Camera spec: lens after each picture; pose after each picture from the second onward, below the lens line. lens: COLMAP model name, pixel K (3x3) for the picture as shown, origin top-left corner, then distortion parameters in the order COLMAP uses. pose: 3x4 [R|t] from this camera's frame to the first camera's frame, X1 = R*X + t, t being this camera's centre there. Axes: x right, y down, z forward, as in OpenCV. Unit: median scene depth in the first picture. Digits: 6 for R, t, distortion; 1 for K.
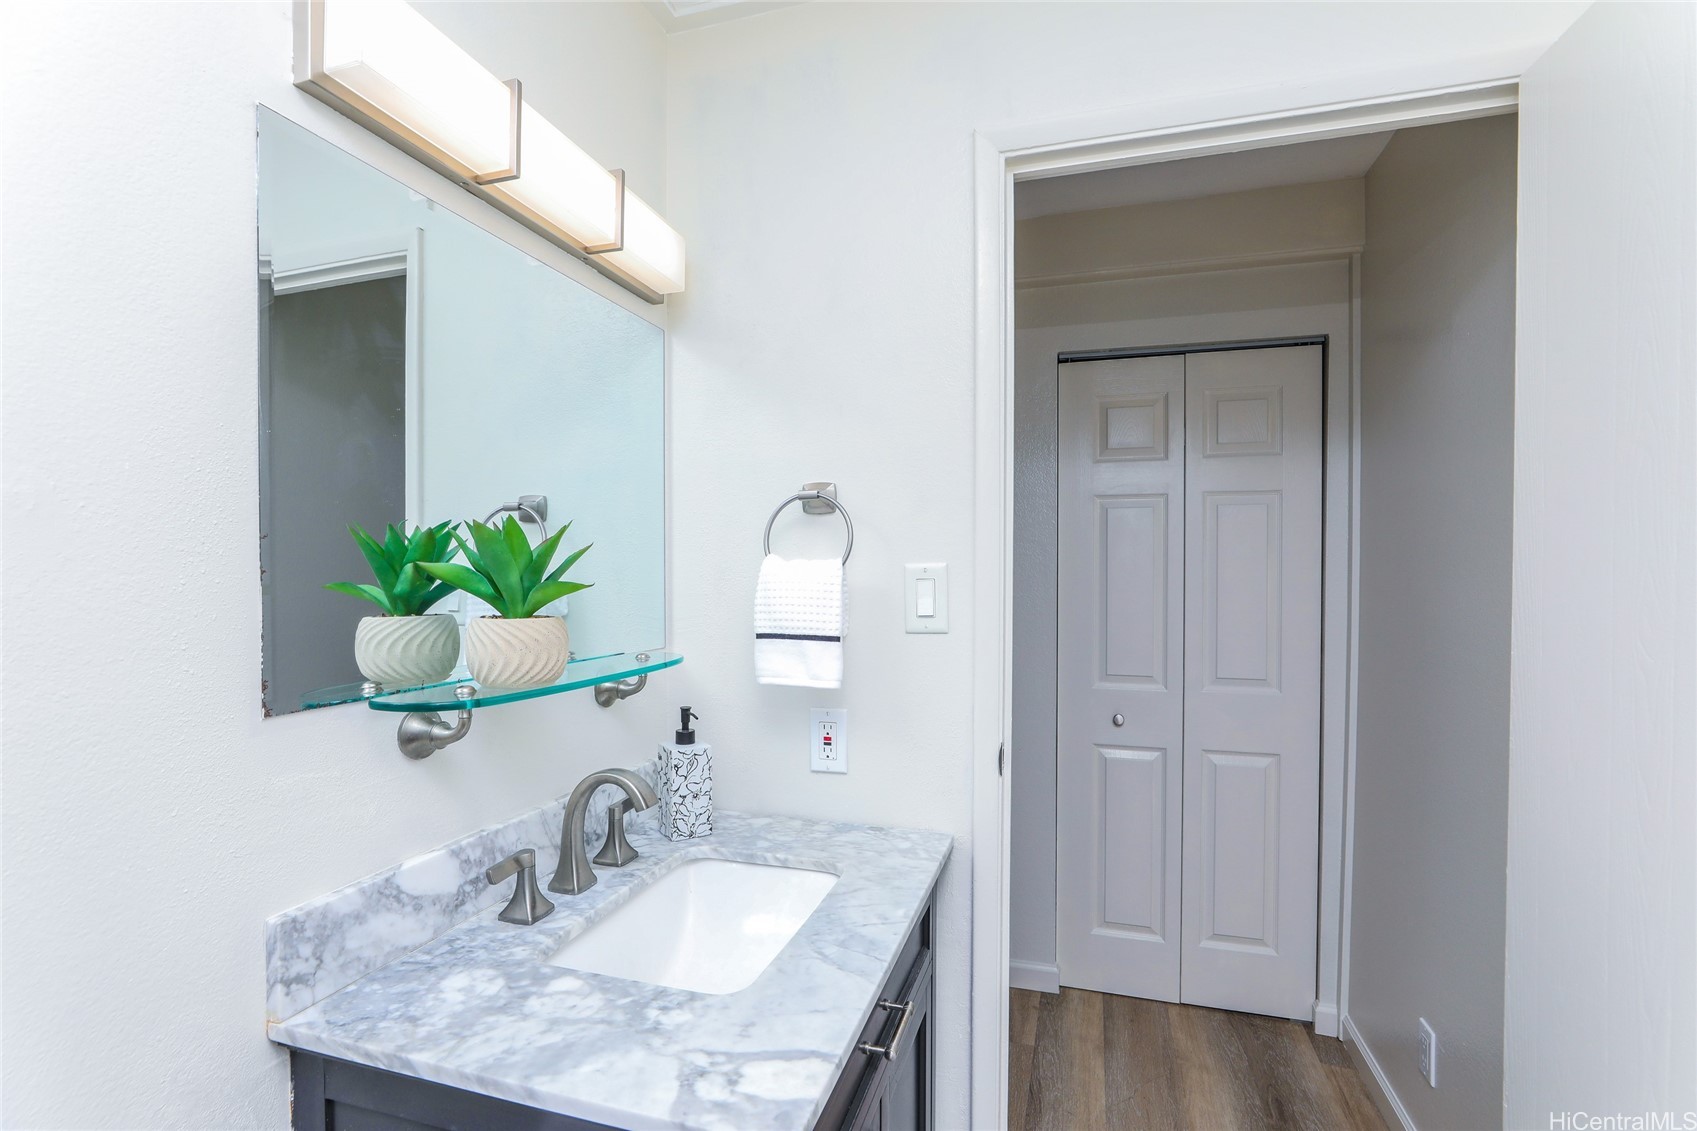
lens RADIAL K [[777.8, 0, 850.9], [0, 777.8, 571.7], [0, 0, 1]] dist [-0.003259, -0.000033]
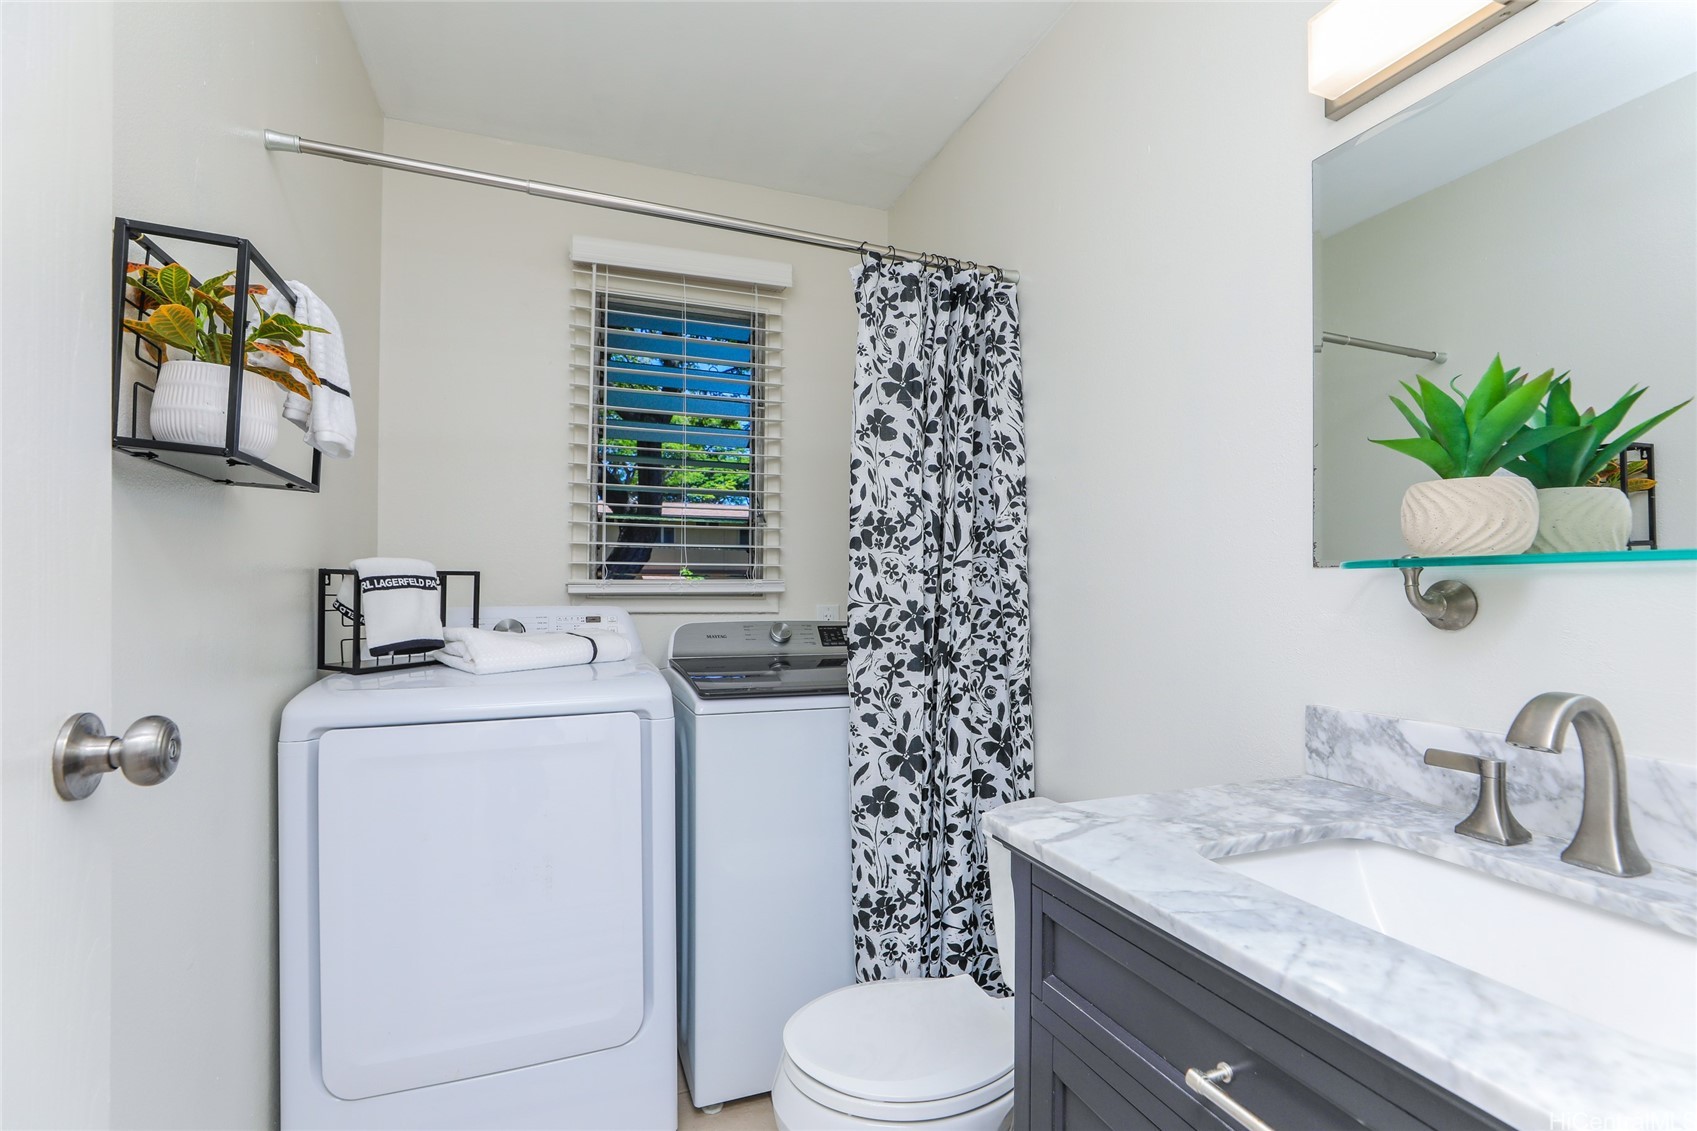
lens RADIAL K [[777.8, 0, 850.9], [0, 777.8, 571.7], [0, 0, 1]] dist [-0.003259, -0.000033]
pose [[-0.785112, -0.021521, -0.618980, 0.813734], [-0.011475, 0.999730, -0.020205, 0.224943], [0.619248, -0.008760, -0.785147, 1.534345]]
